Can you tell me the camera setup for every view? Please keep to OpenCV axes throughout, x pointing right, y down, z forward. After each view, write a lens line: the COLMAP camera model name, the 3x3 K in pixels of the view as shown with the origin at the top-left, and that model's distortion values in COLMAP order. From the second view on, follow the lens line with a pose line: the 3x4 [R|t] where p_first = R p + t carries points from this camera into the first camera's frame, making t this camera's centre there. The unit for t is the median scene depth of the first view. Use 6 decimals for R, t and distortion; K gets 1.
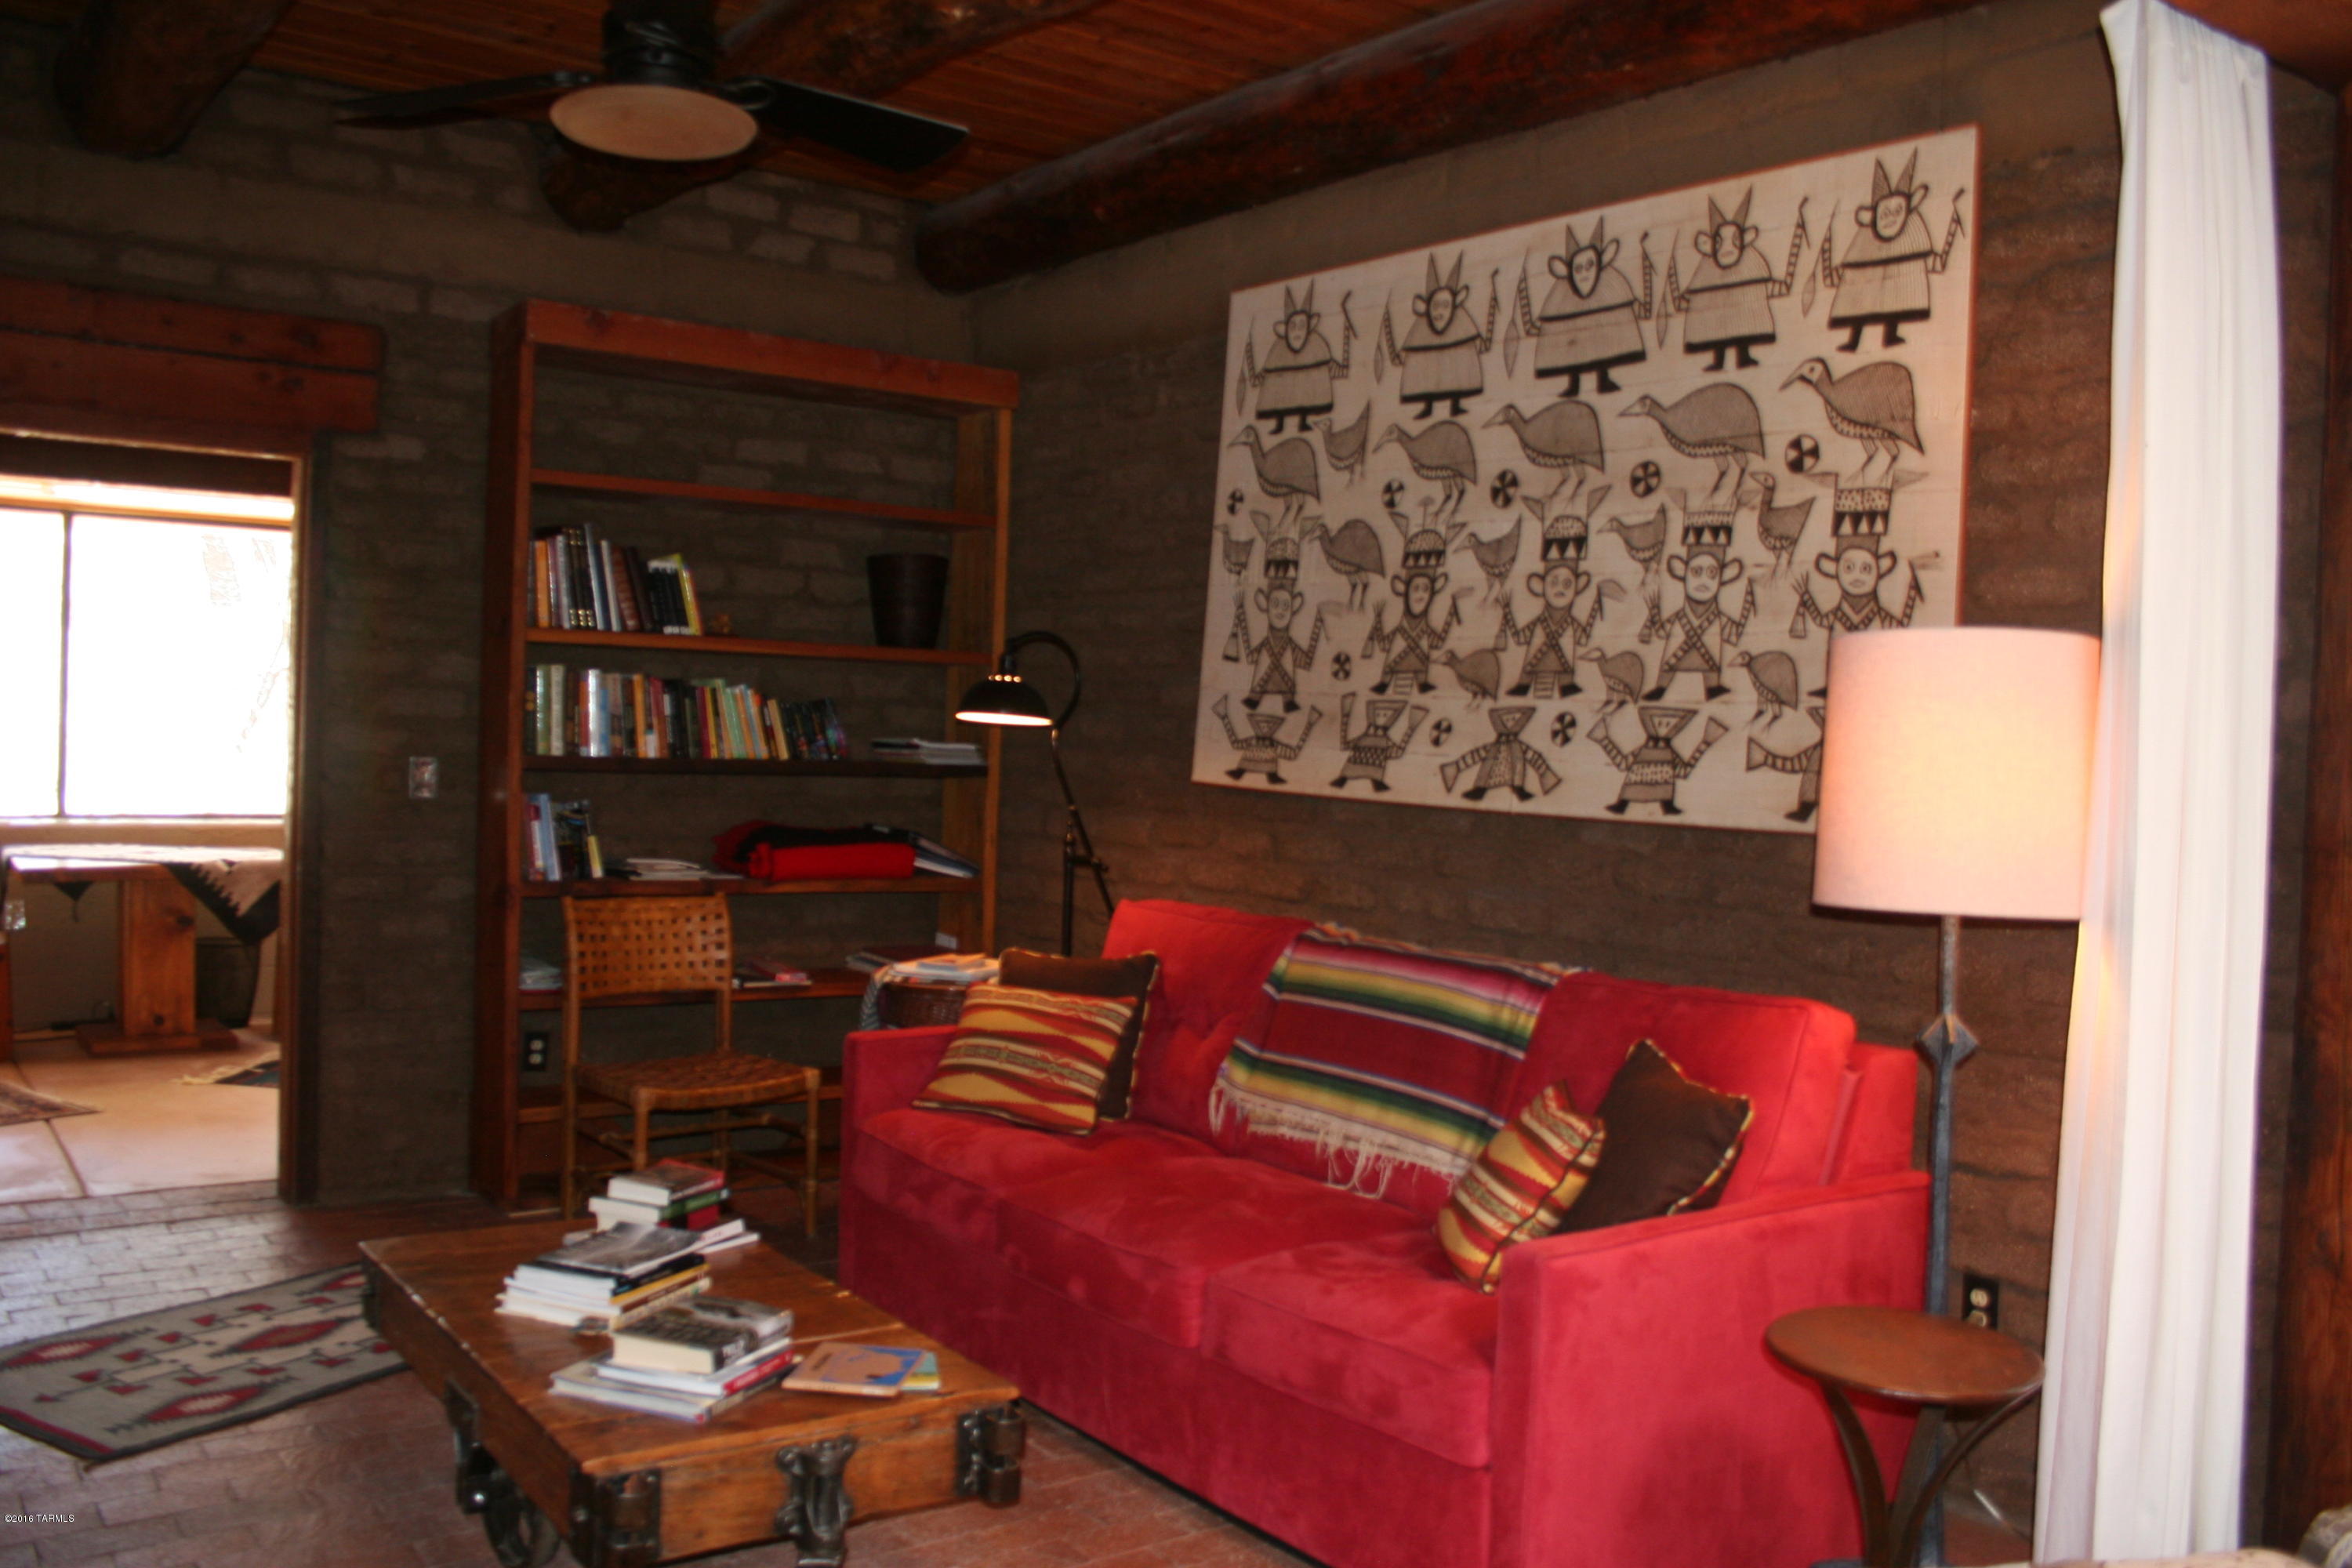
lens RADIAL K [[1930.8, 0, 1163.4], [0, 1930.8, 788.1], [0, 0, 1]] dist [-0.140780, 0.114756]
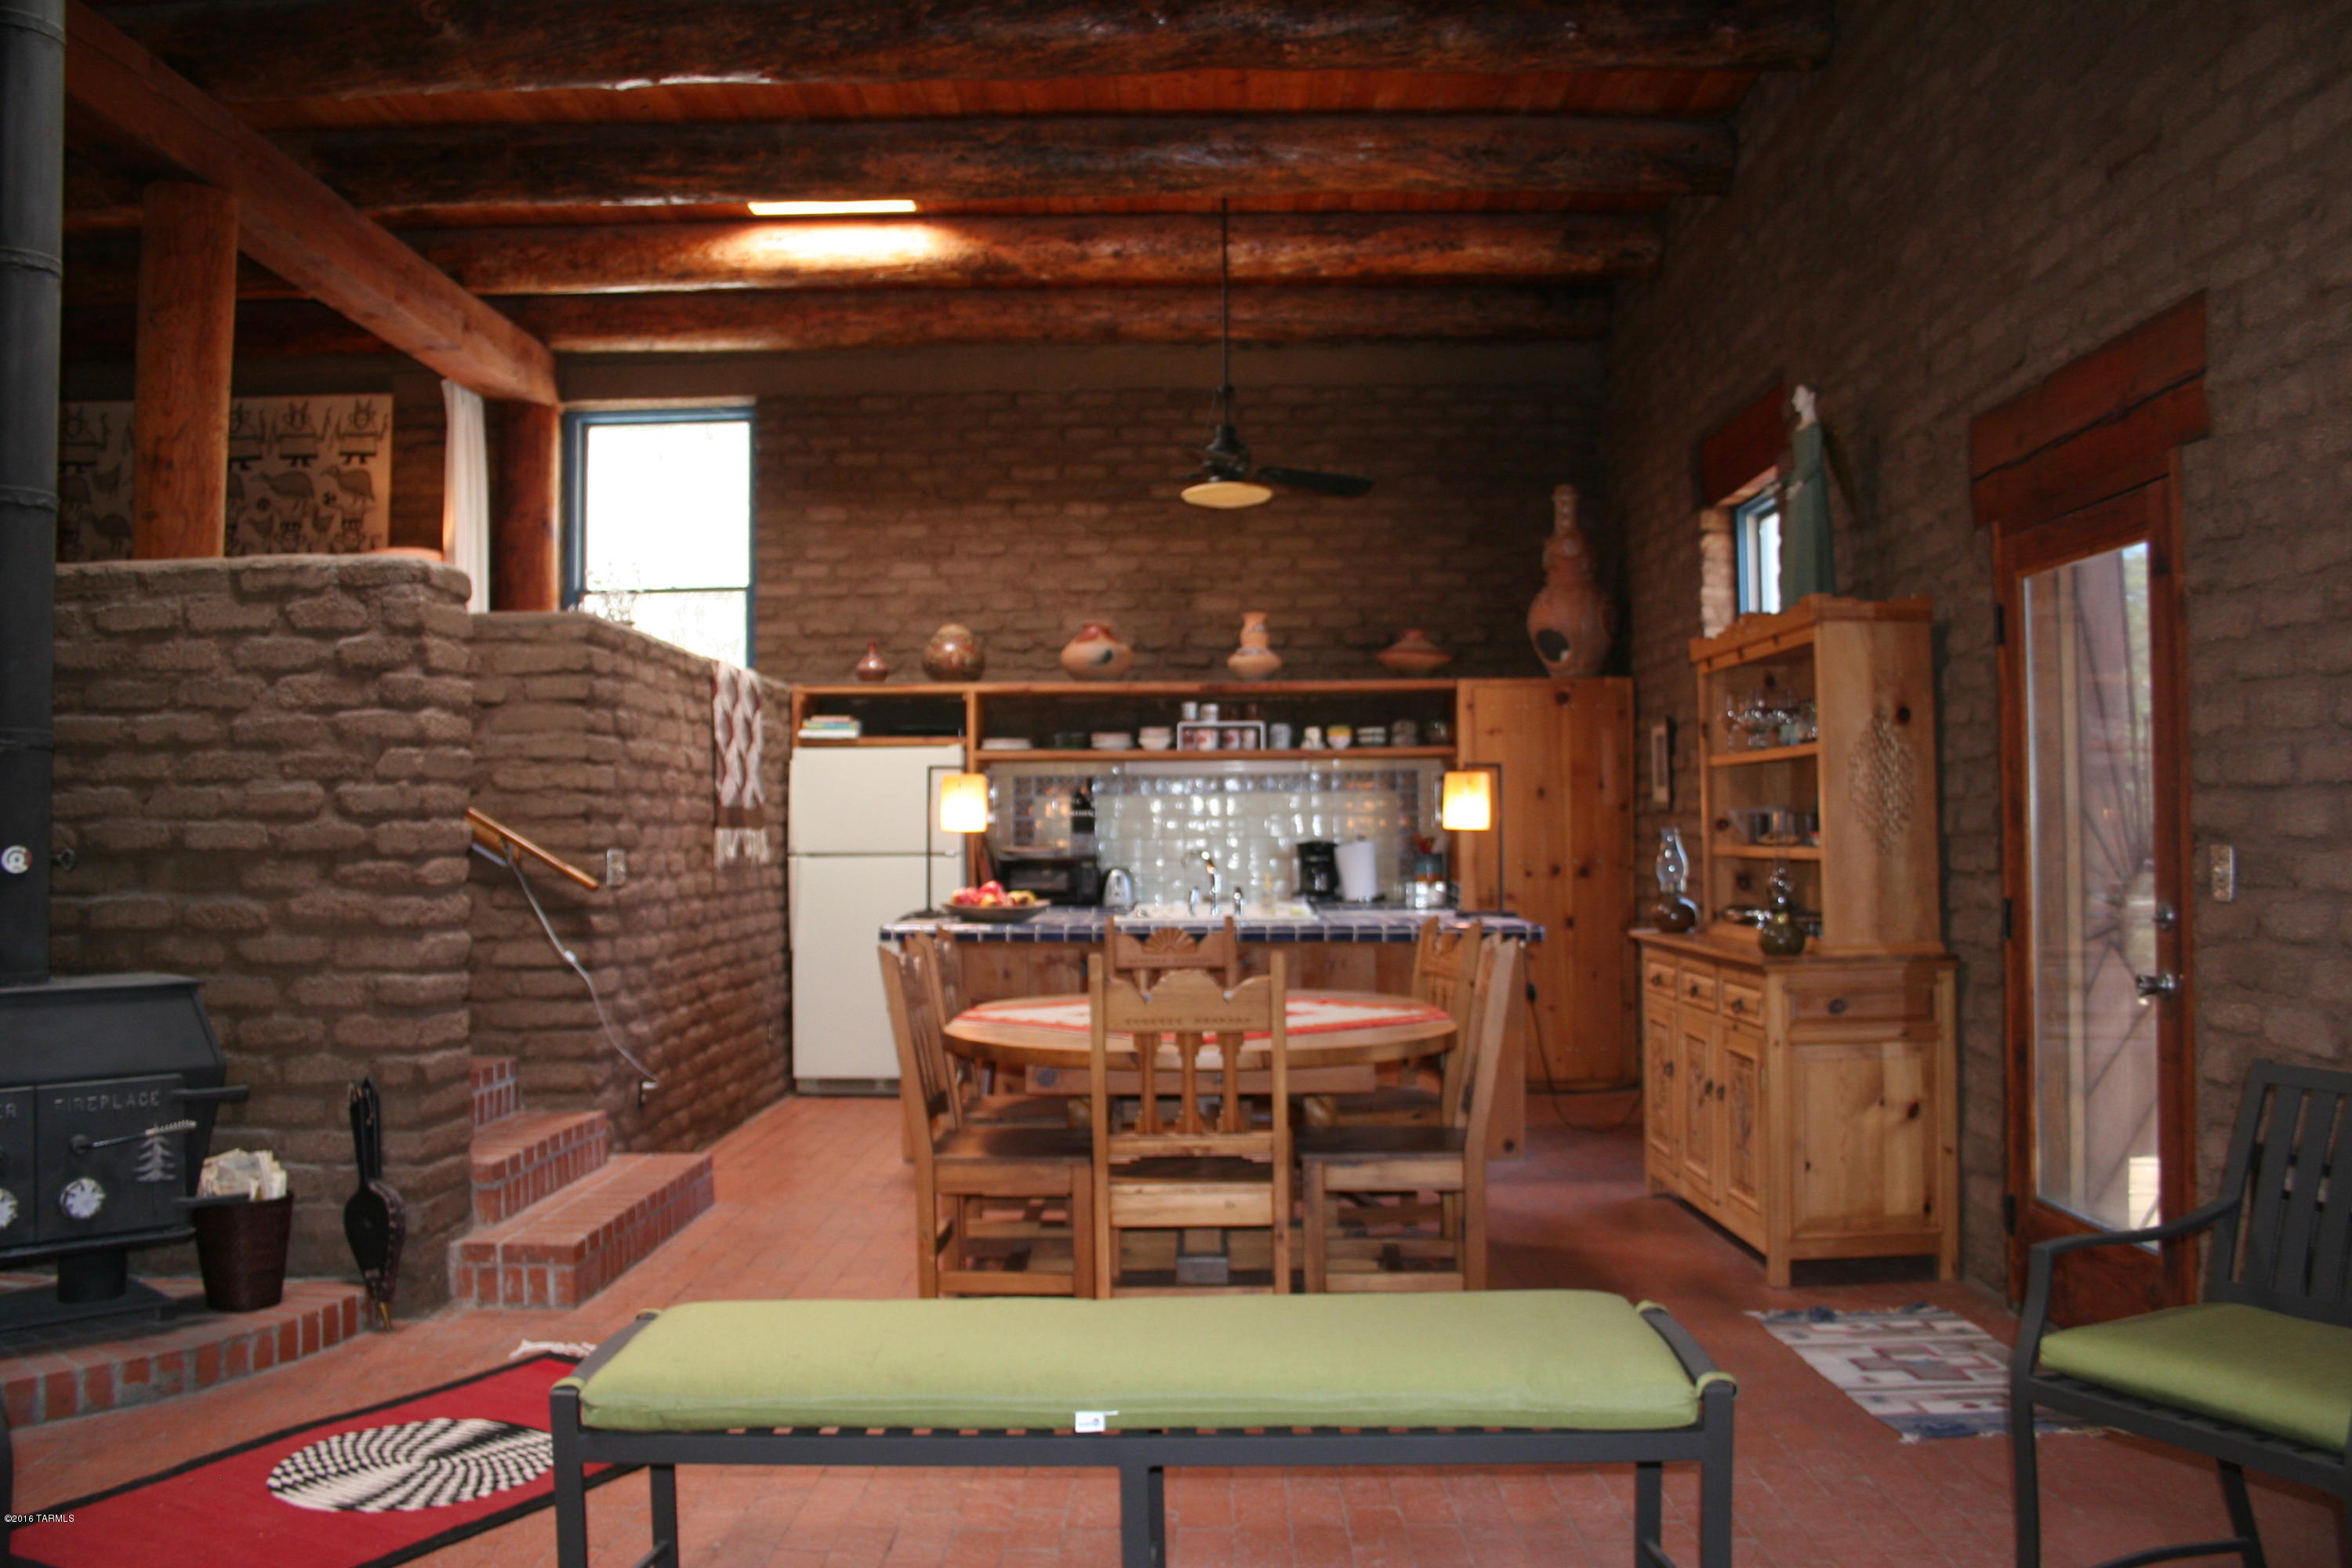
lens RADIAL K [[1930.8, 0, 1158.0], [0, 1930.8, 791.6], [0, 0, 1]] dist [-0.140780, 0.114756]
pose [[0.624249, -0.022277, 0.780908, -1.041872], [0.057391, 0.998200, -0.017402, 0.362258], [-0.779114, 0.055680, 0.624404, -1.612687]]
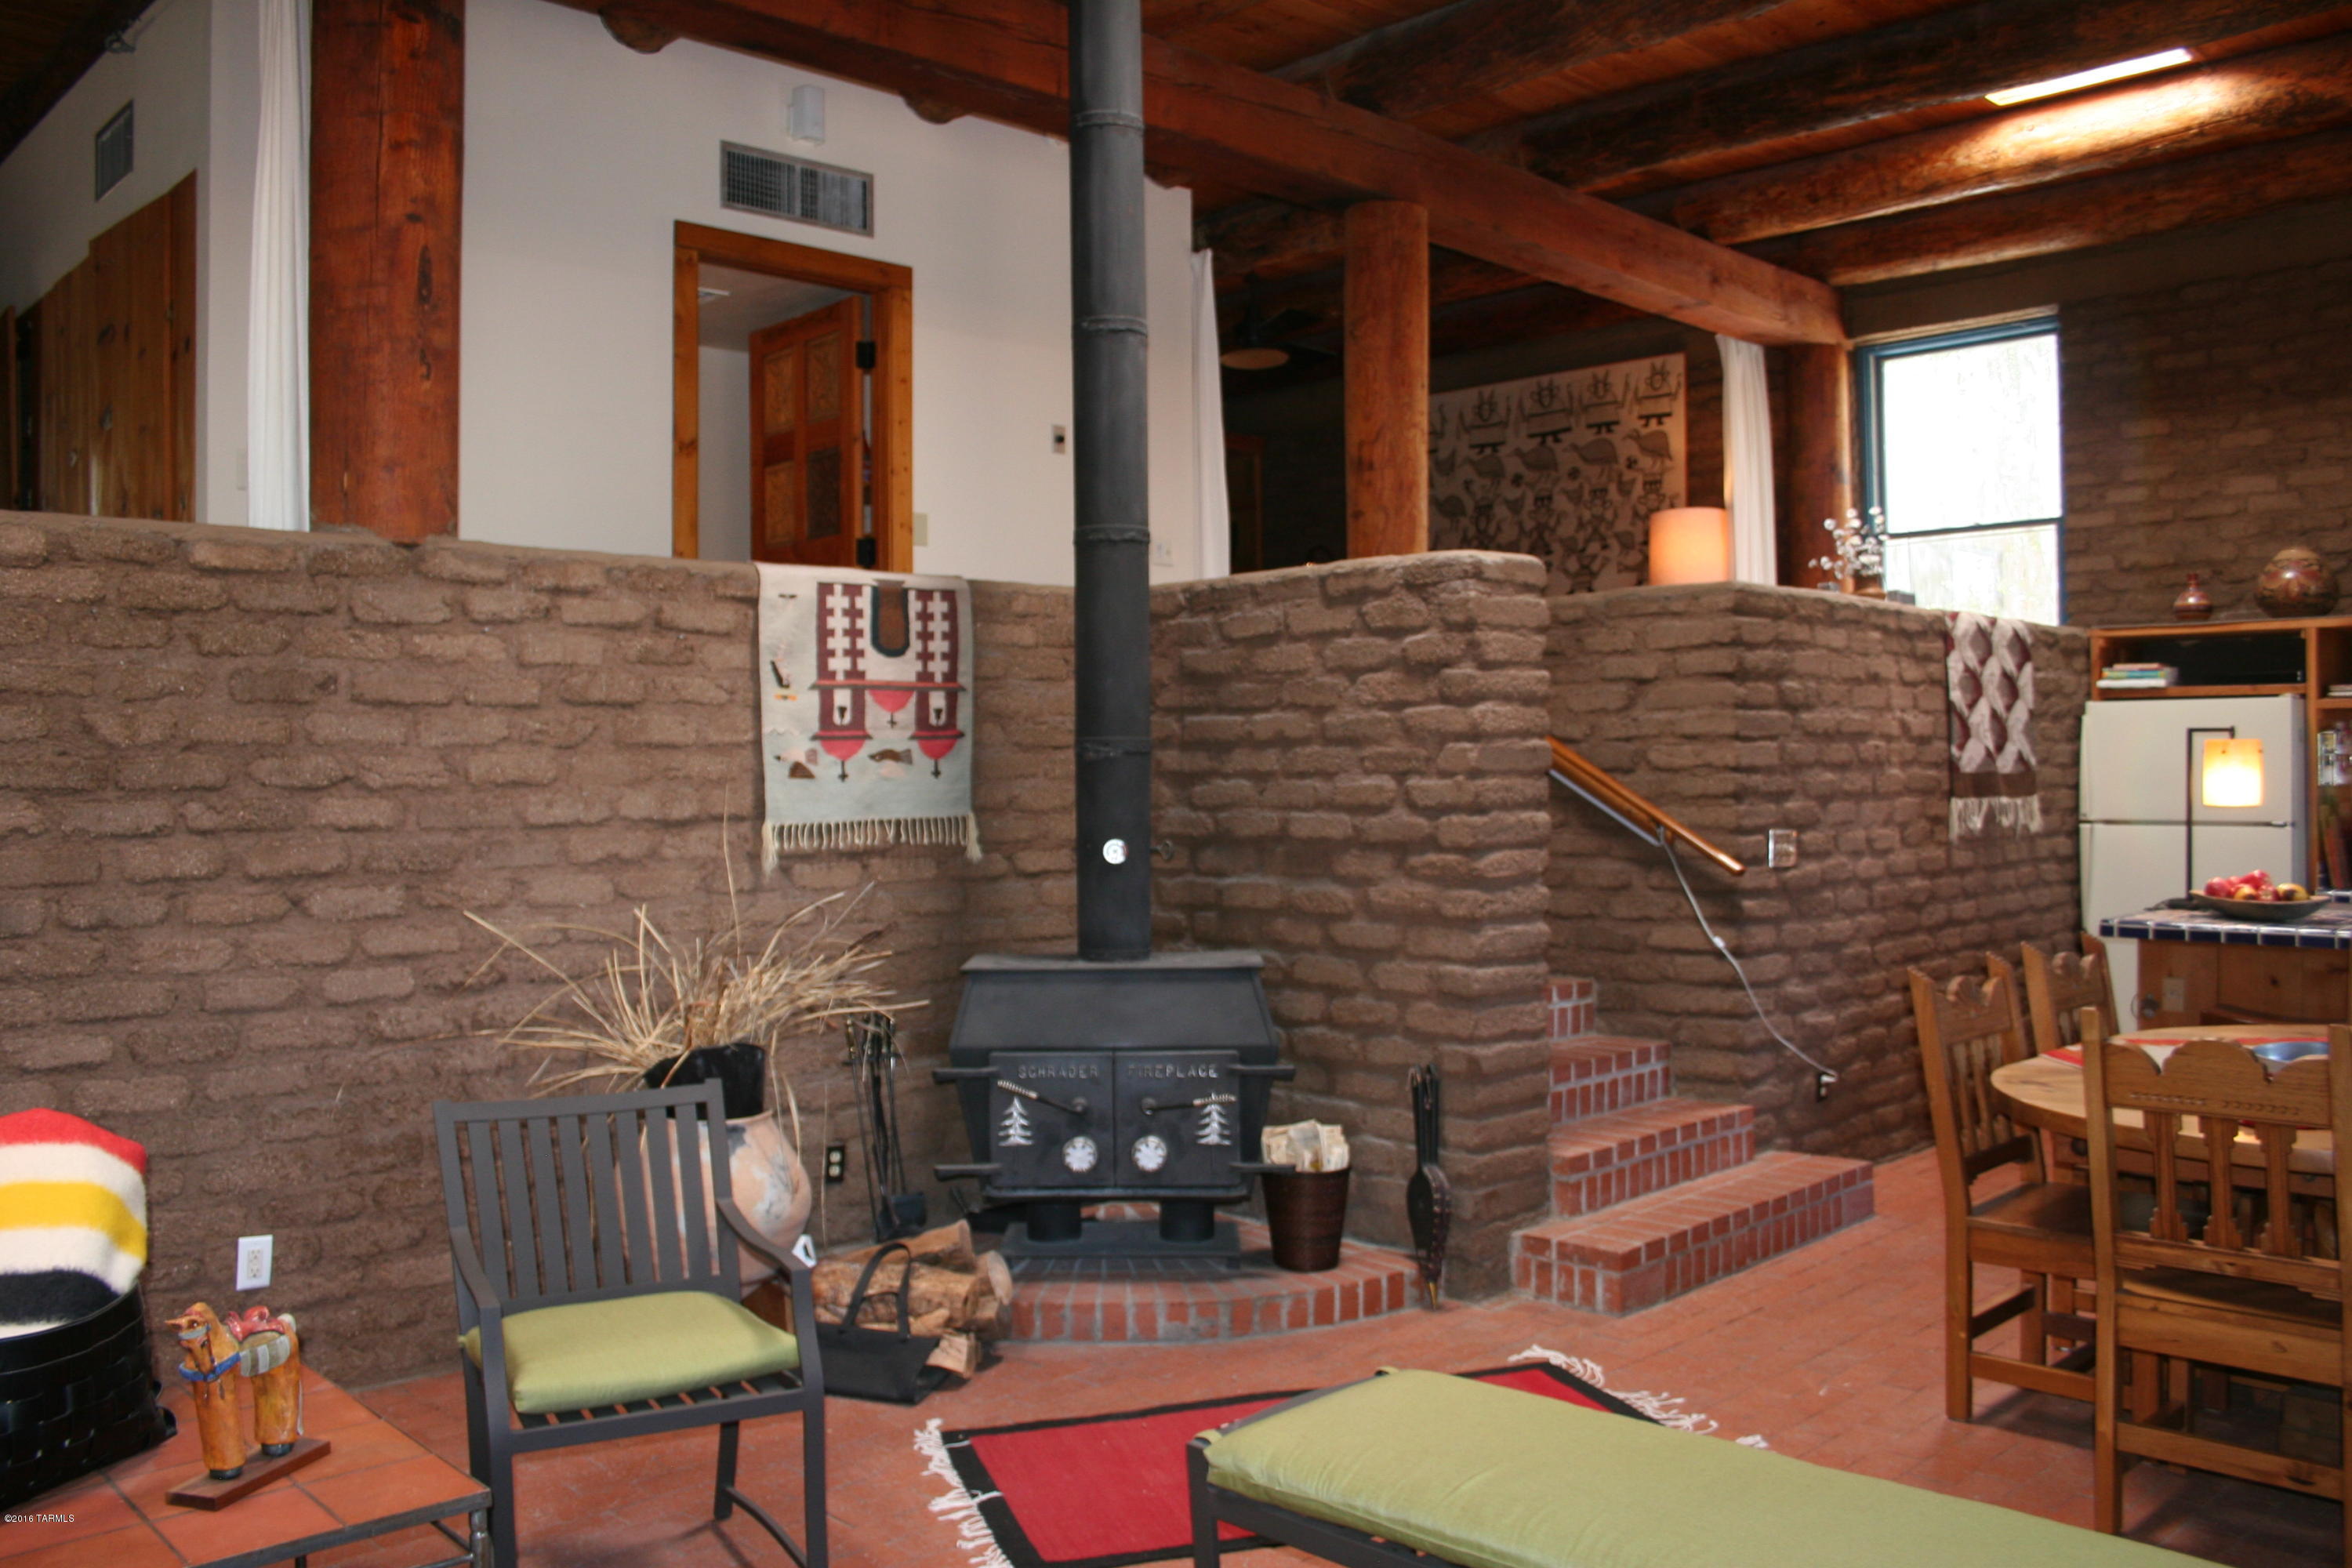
lens RADIAL K [[1930.8, 0, 1150.8], [0, 1930.8, 785.7], [0, 0, 1]] dist [-0.140780, 0.114756]
pose [[0.992060, -0.045548, 0.117225, -0.717150], [0.048493, 0.998572, -0.022396, 0.328869], [-0.116037, 0.027902, 0.992853, -1.703790]]
